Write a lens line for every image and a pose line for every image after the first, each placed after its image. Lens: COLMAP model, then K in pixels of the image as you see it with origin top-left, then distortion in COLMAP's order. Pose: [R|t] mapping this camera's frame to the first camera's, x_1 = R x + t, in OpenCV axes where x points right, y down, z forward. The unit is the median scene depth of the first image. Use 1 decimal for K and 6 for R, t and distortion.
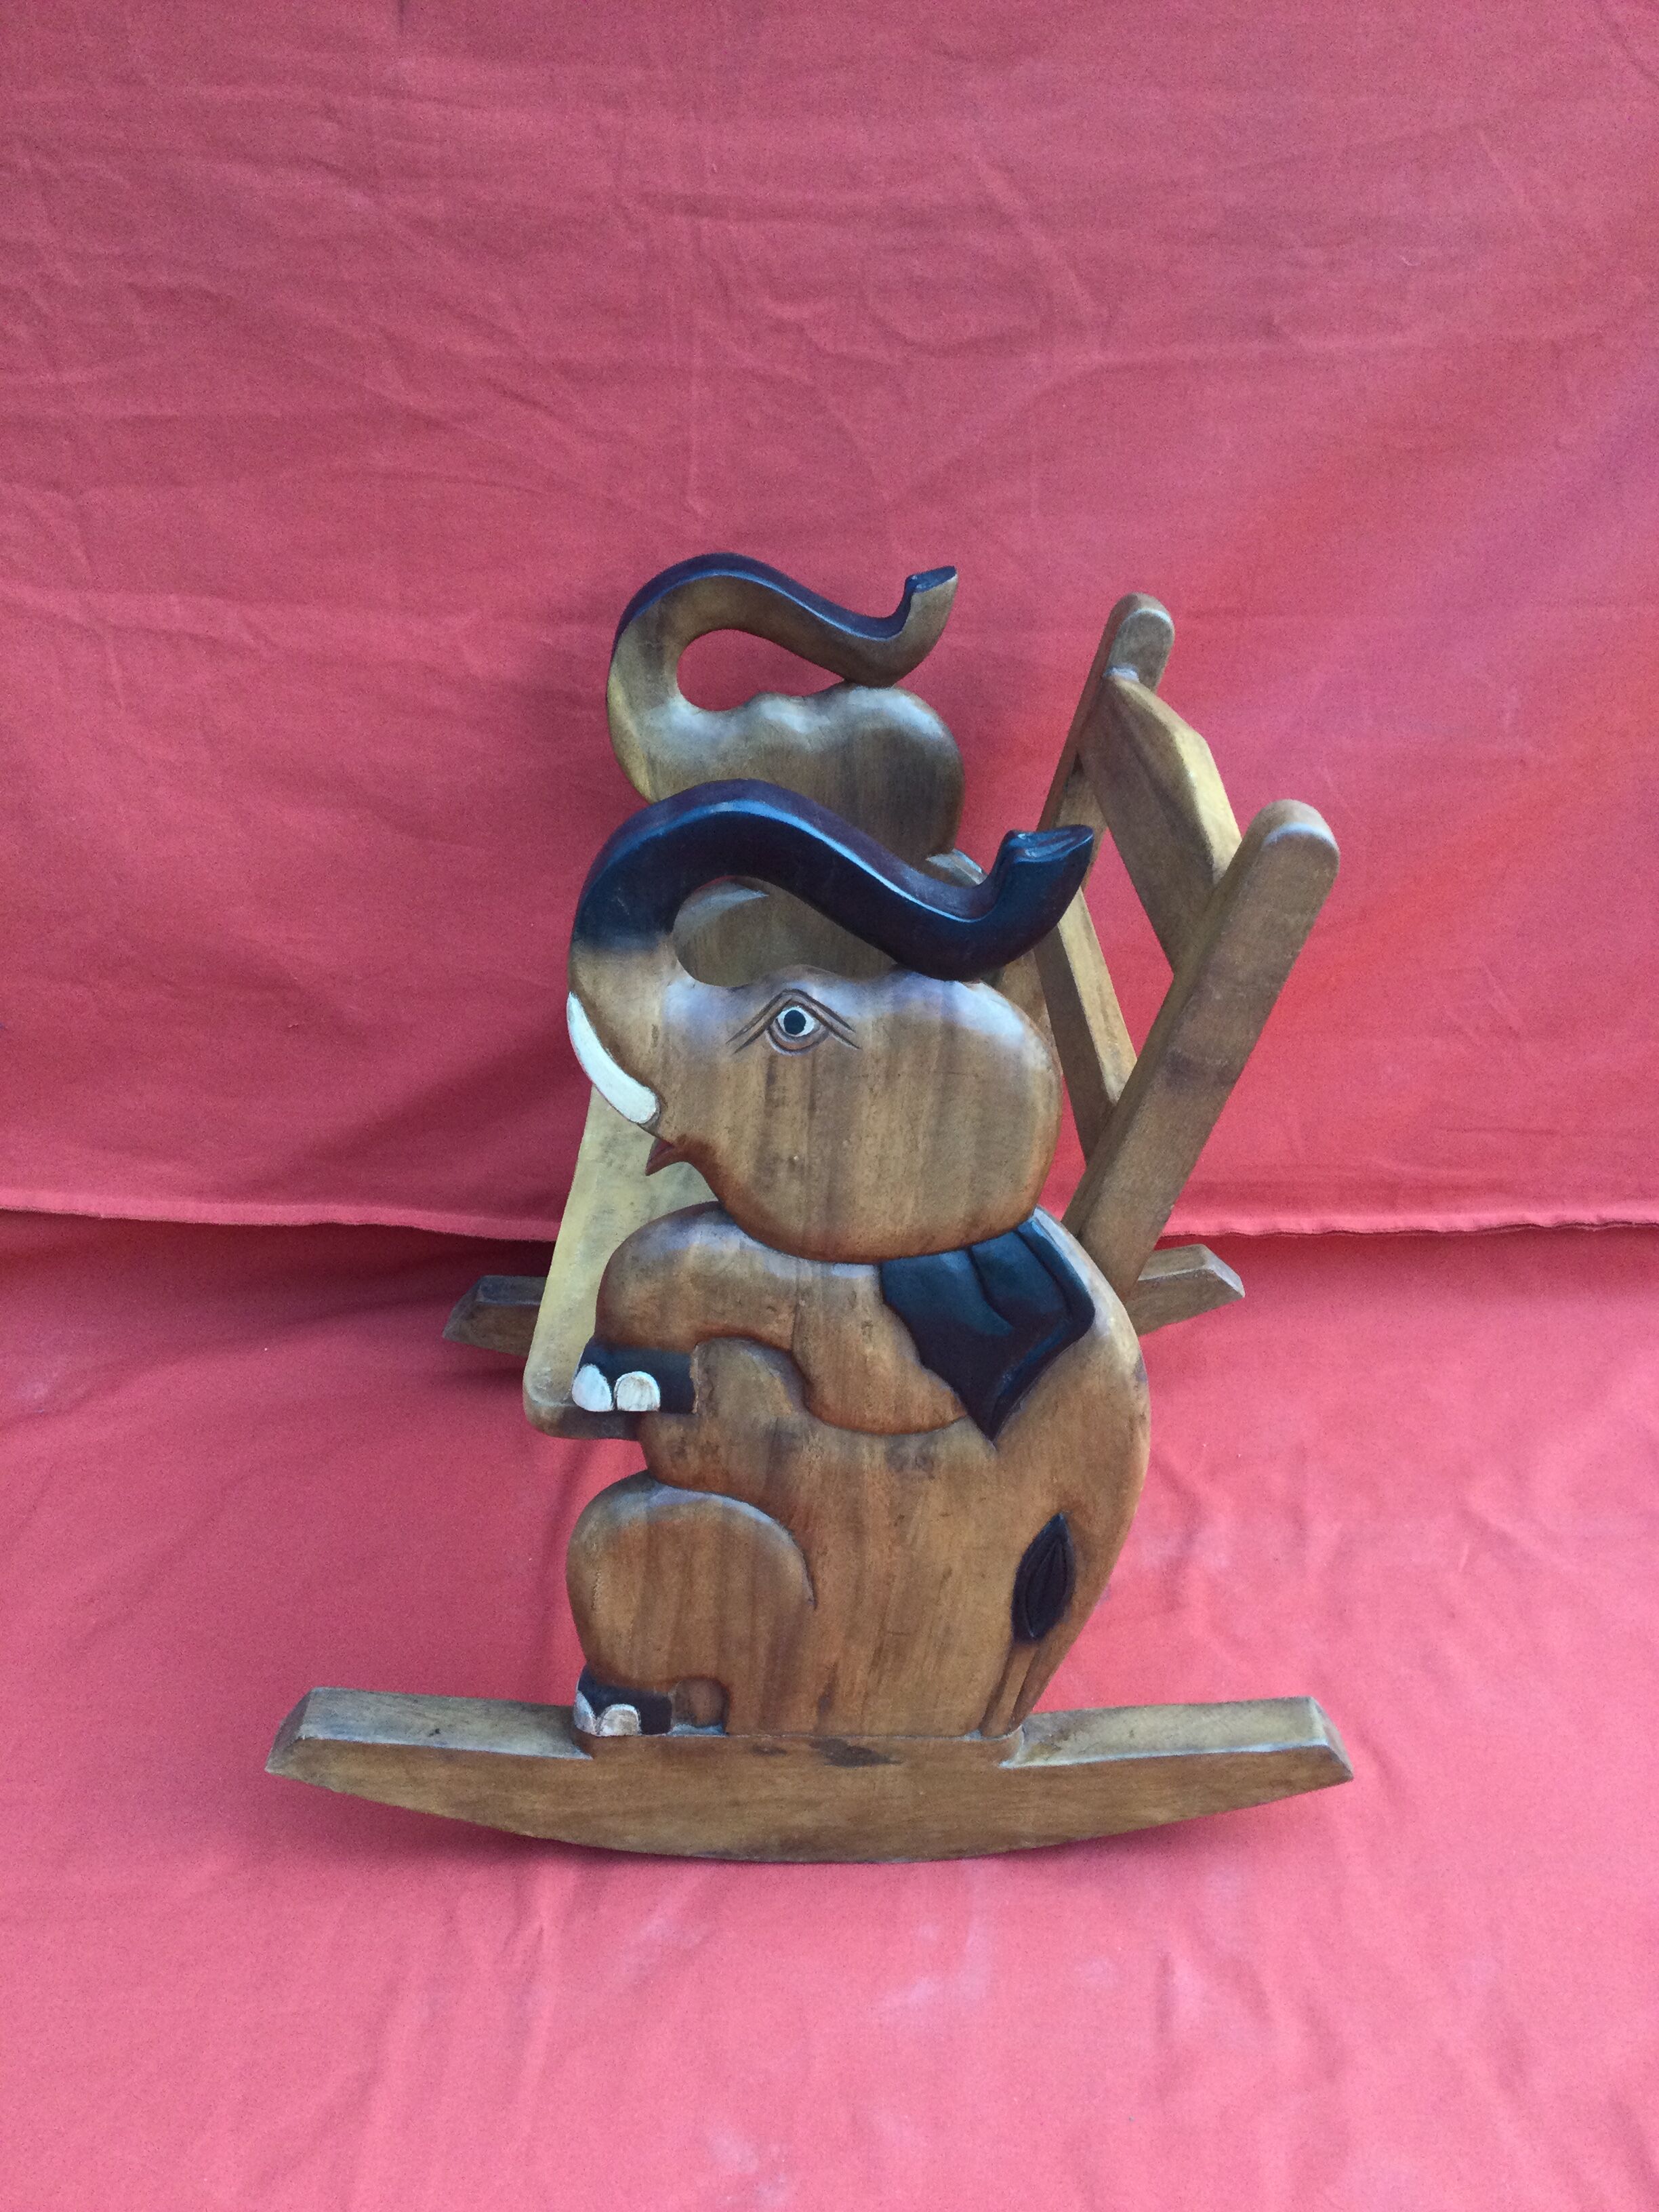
lens RADIAL K [[1974.1, 0, 805.6], [0, 1974.1, 1098.1], [0, 0, 1]] dist [0.106950, -0.207525]
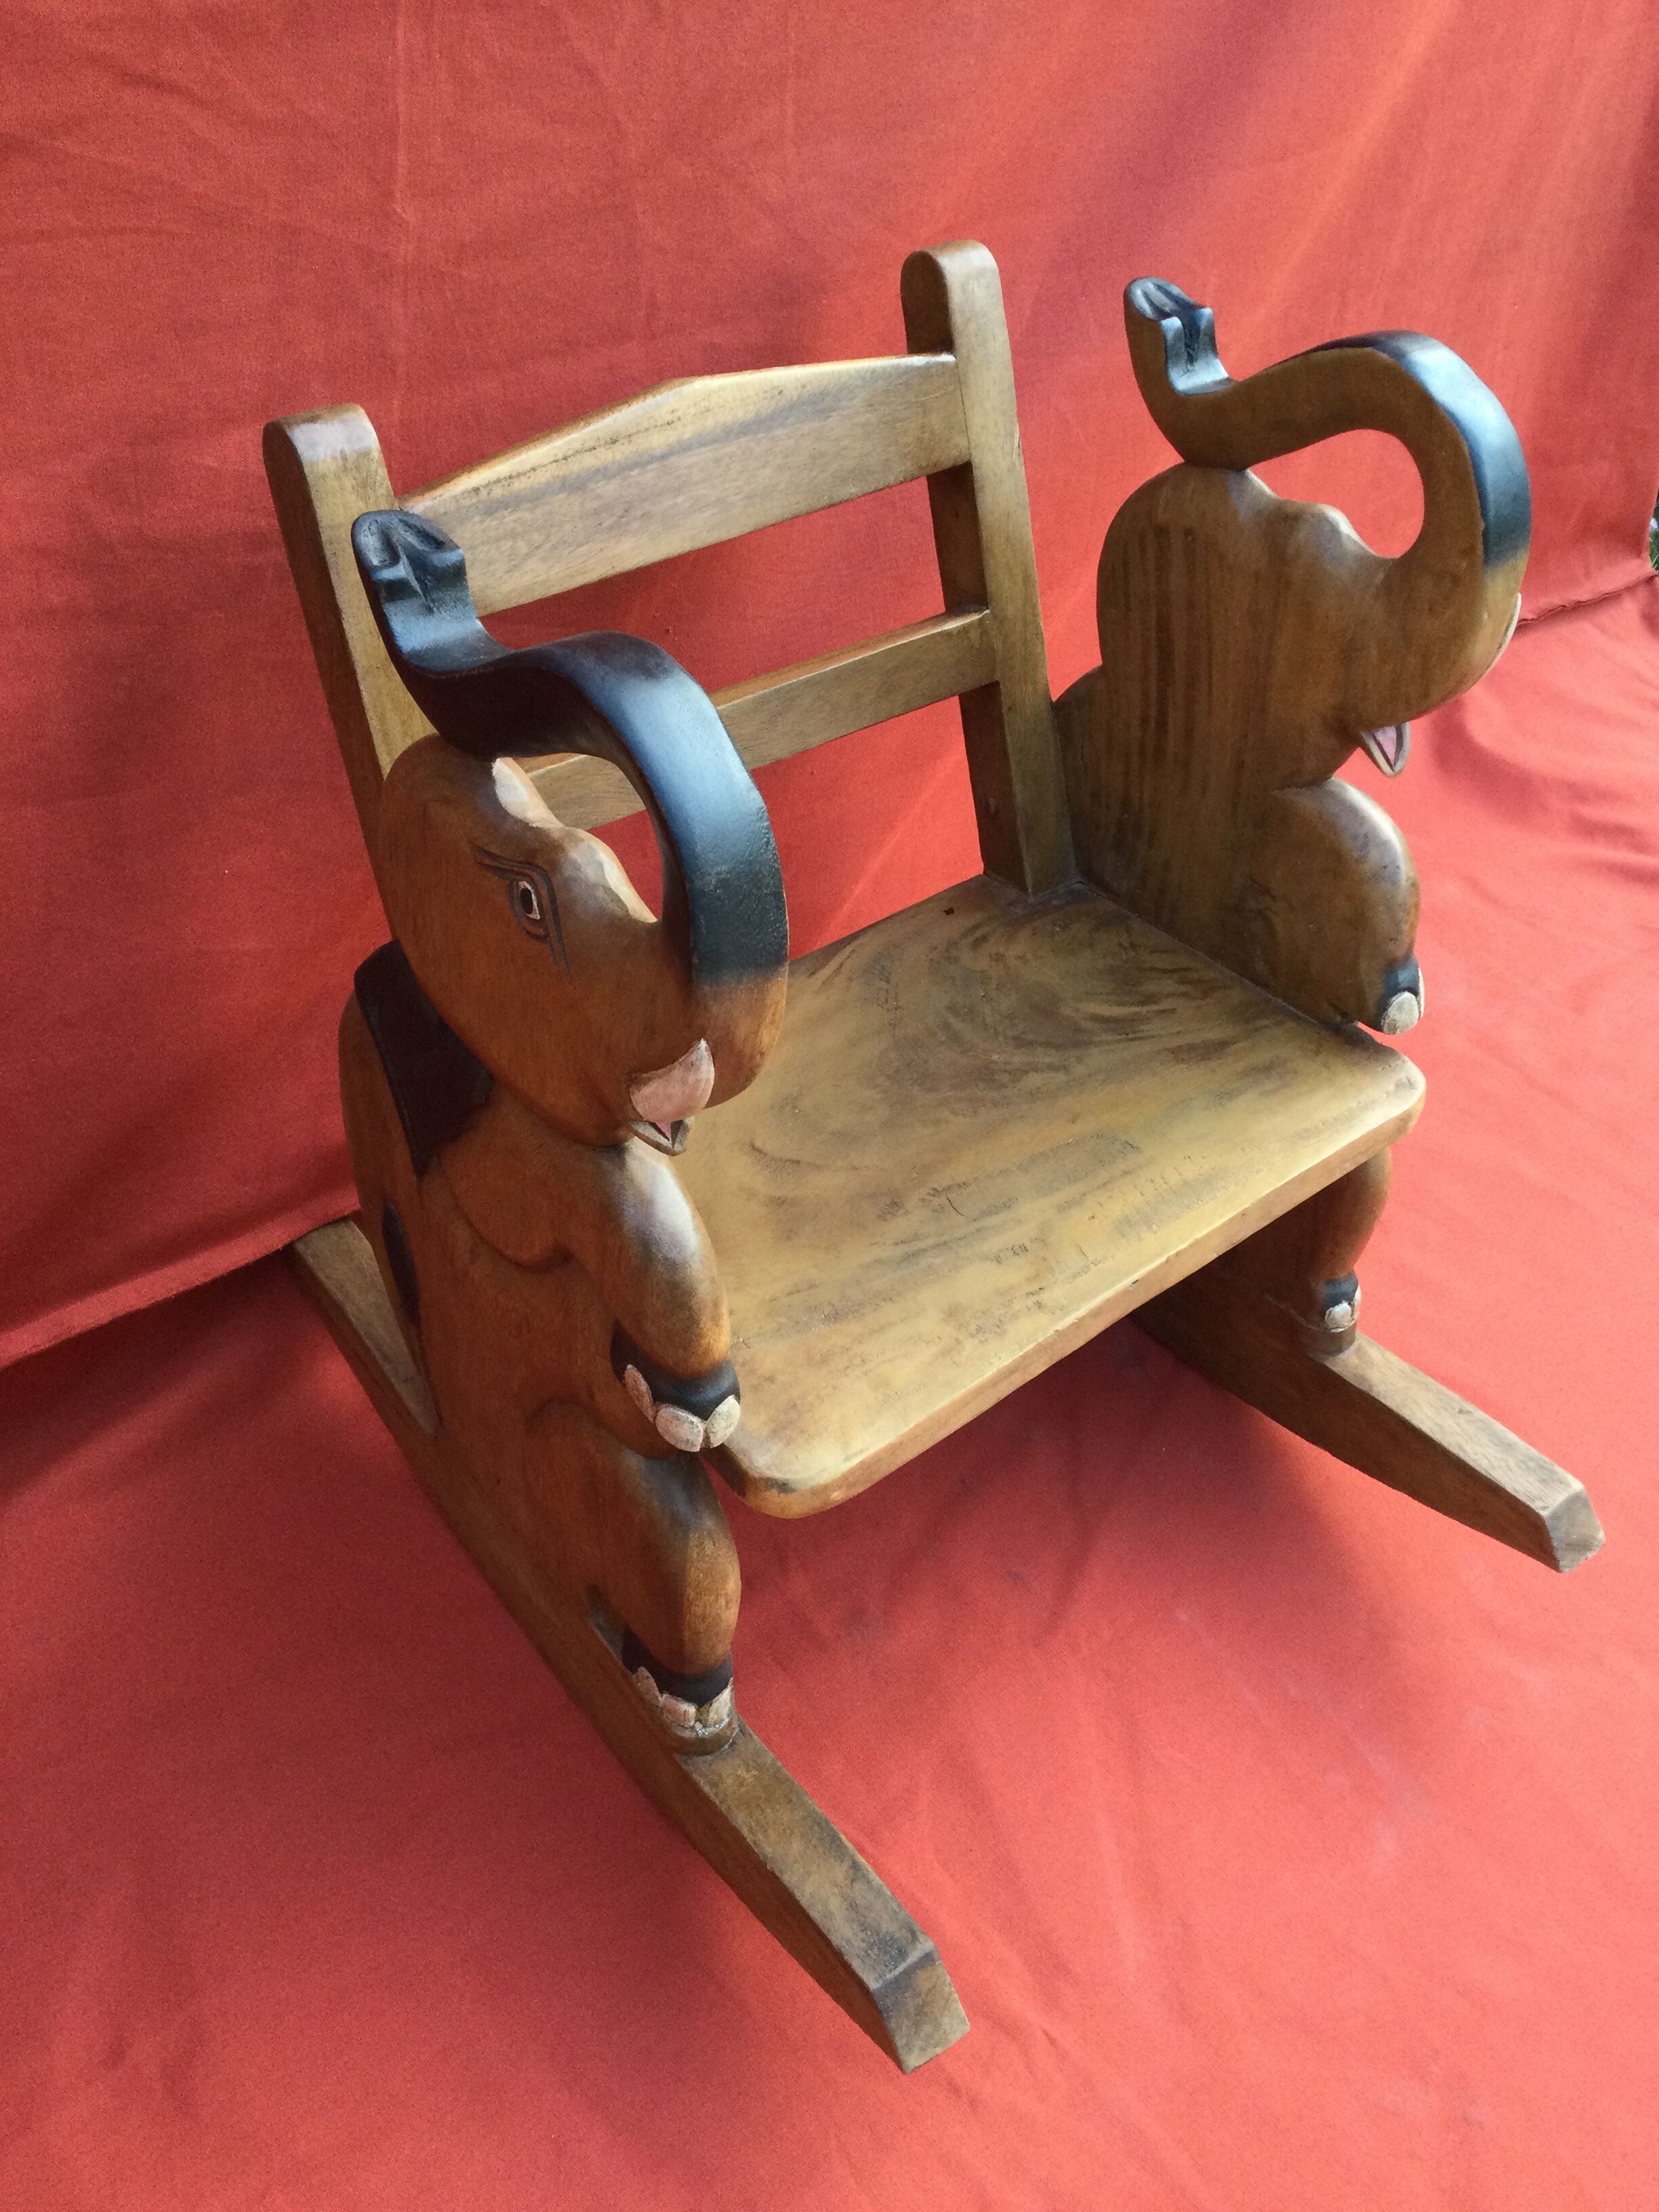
lens RADIAL K [[2044.3, 0, 829.5], [0, 2044.3, 1106.0], [0, 0, 1]] dist [0.096571, -0.147876]
pose [[0.744056, -0.397615, 0.536920, -0.514850], [0.240474, 0.909151, 0.340025, -0.271127], [-0.623340, -0.123882, 0.772075, 0.412486]]
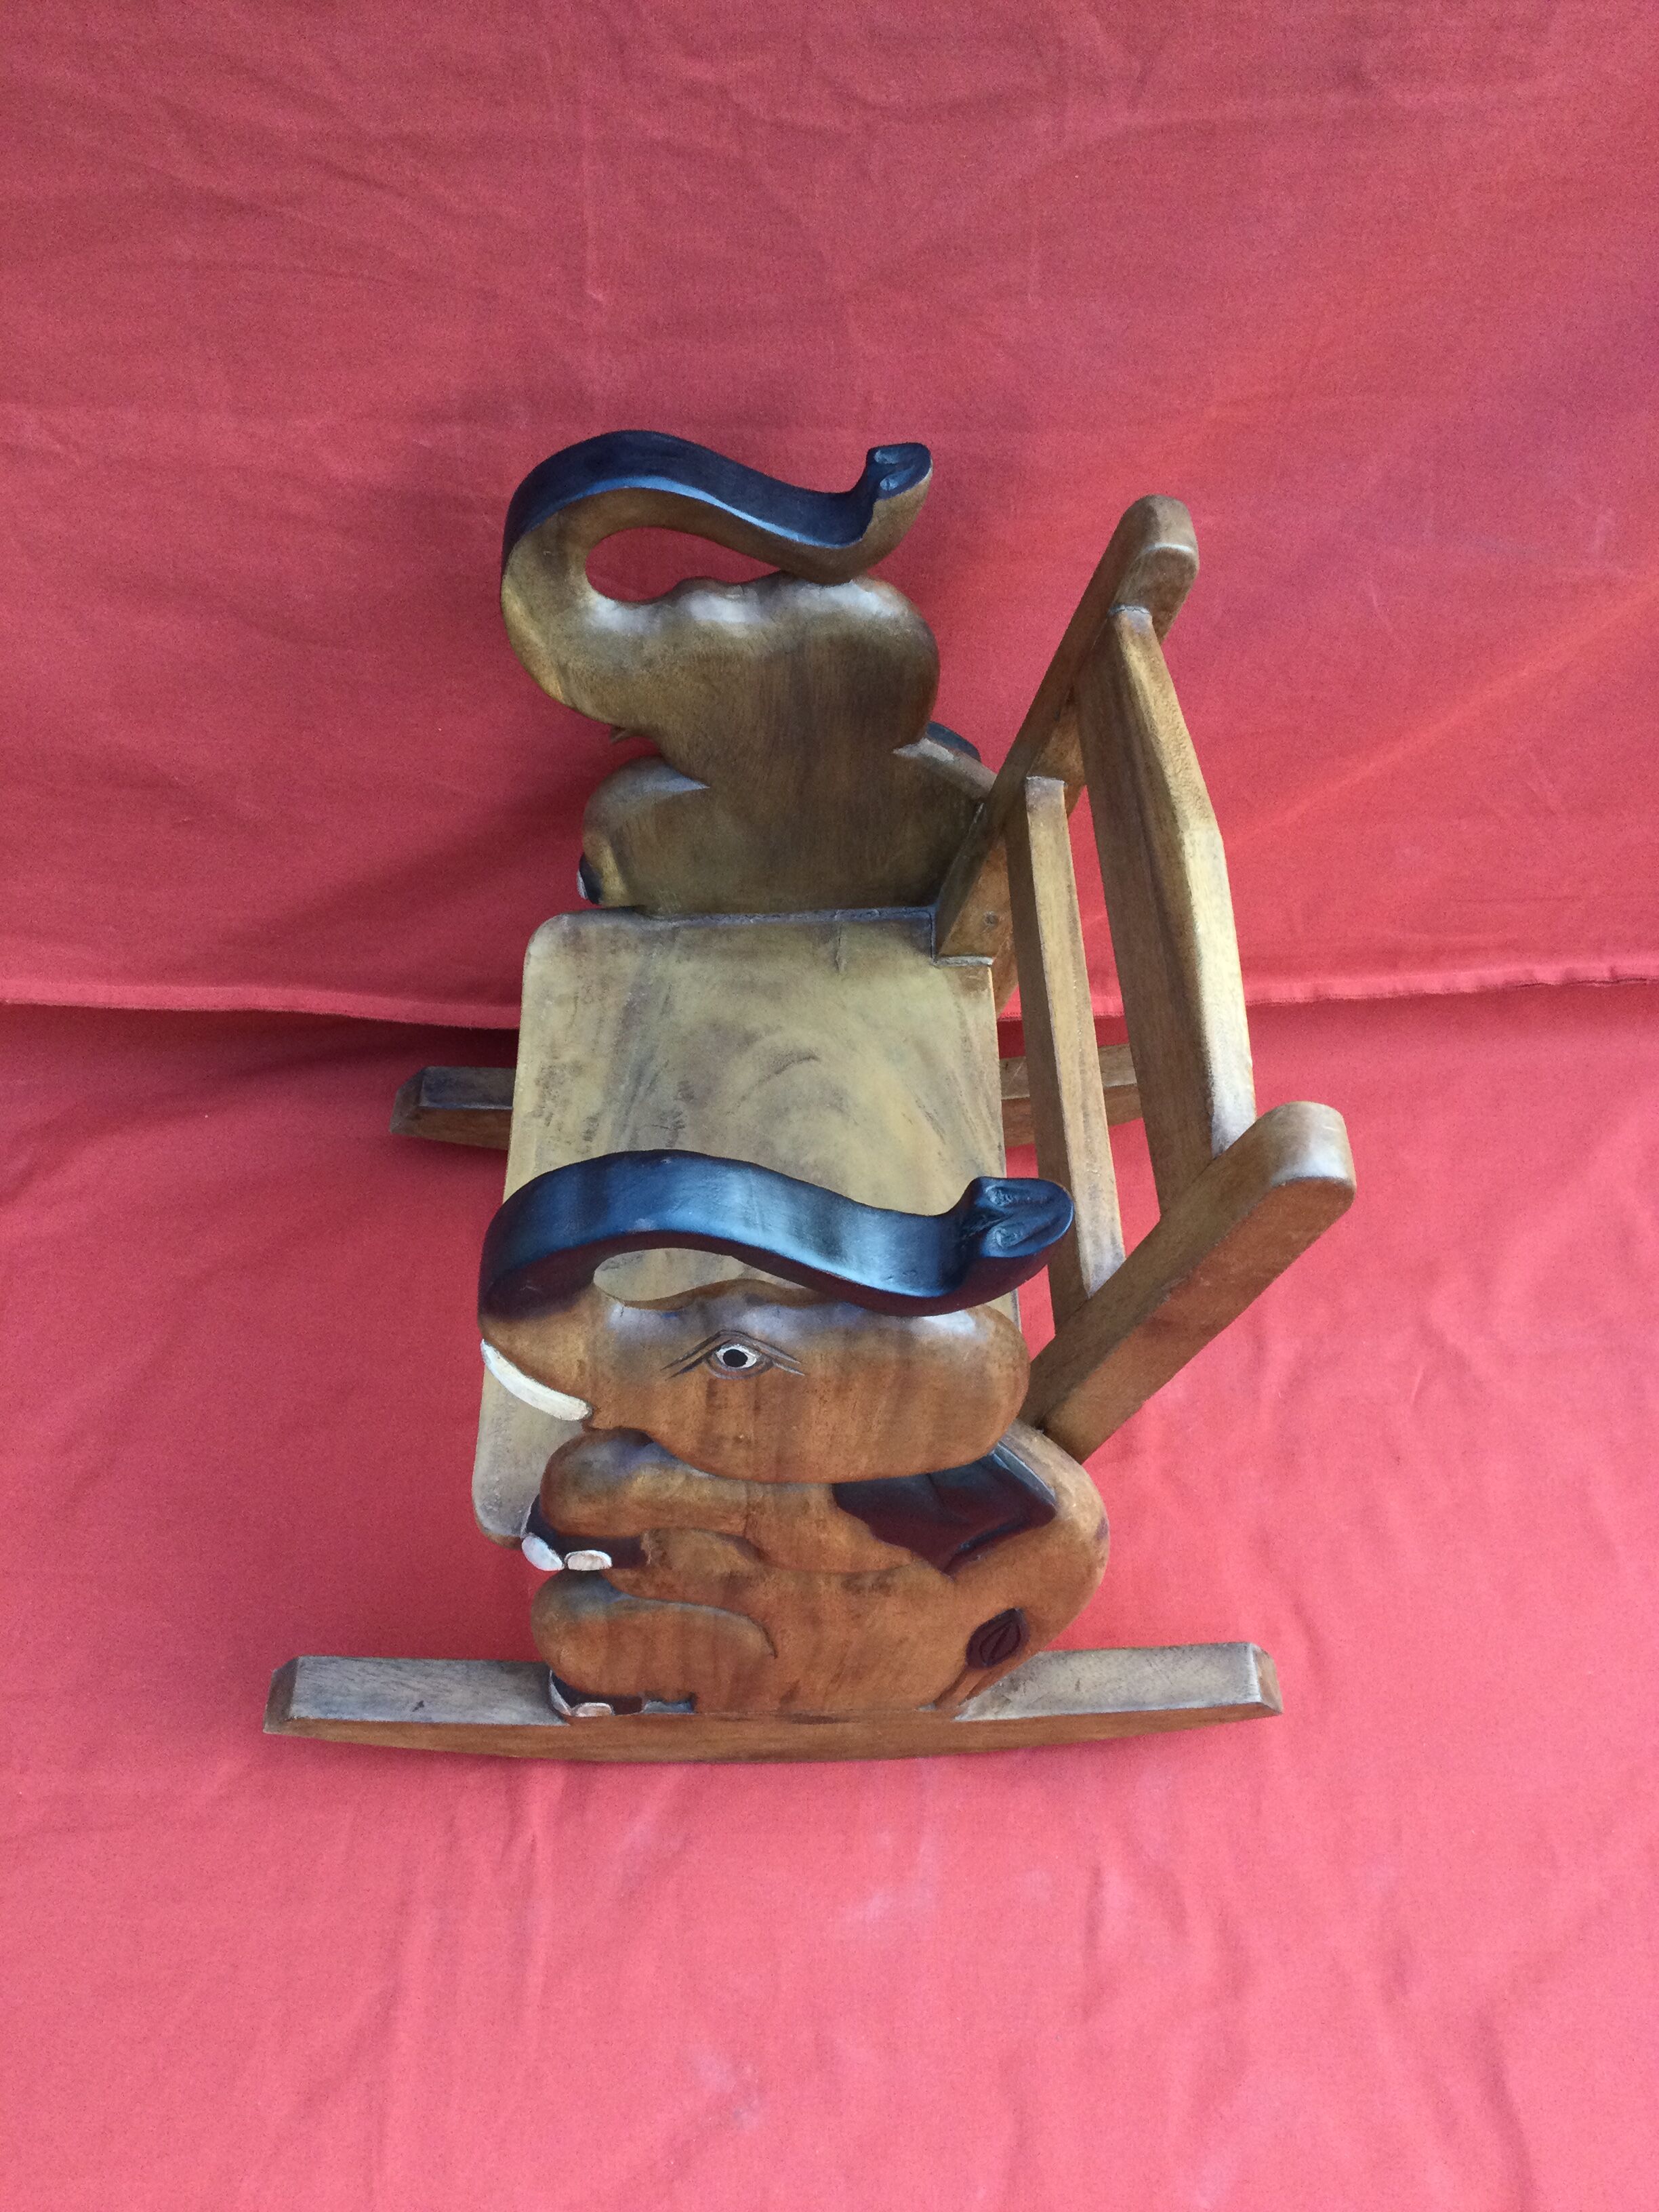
lens RADIAL K [[1990.7, 0, 804.5], [0, 1990.7, 1087.8], [0, 0, 1]] dist [0.086866, -0.155456]
pose [[0.999824, -0.018332, 0.004005, 0.019815], [0.014567, 0.892852, 0.450114, -0.444361], [-0.011828, -0.449977, 0.892962, 0.191630]]
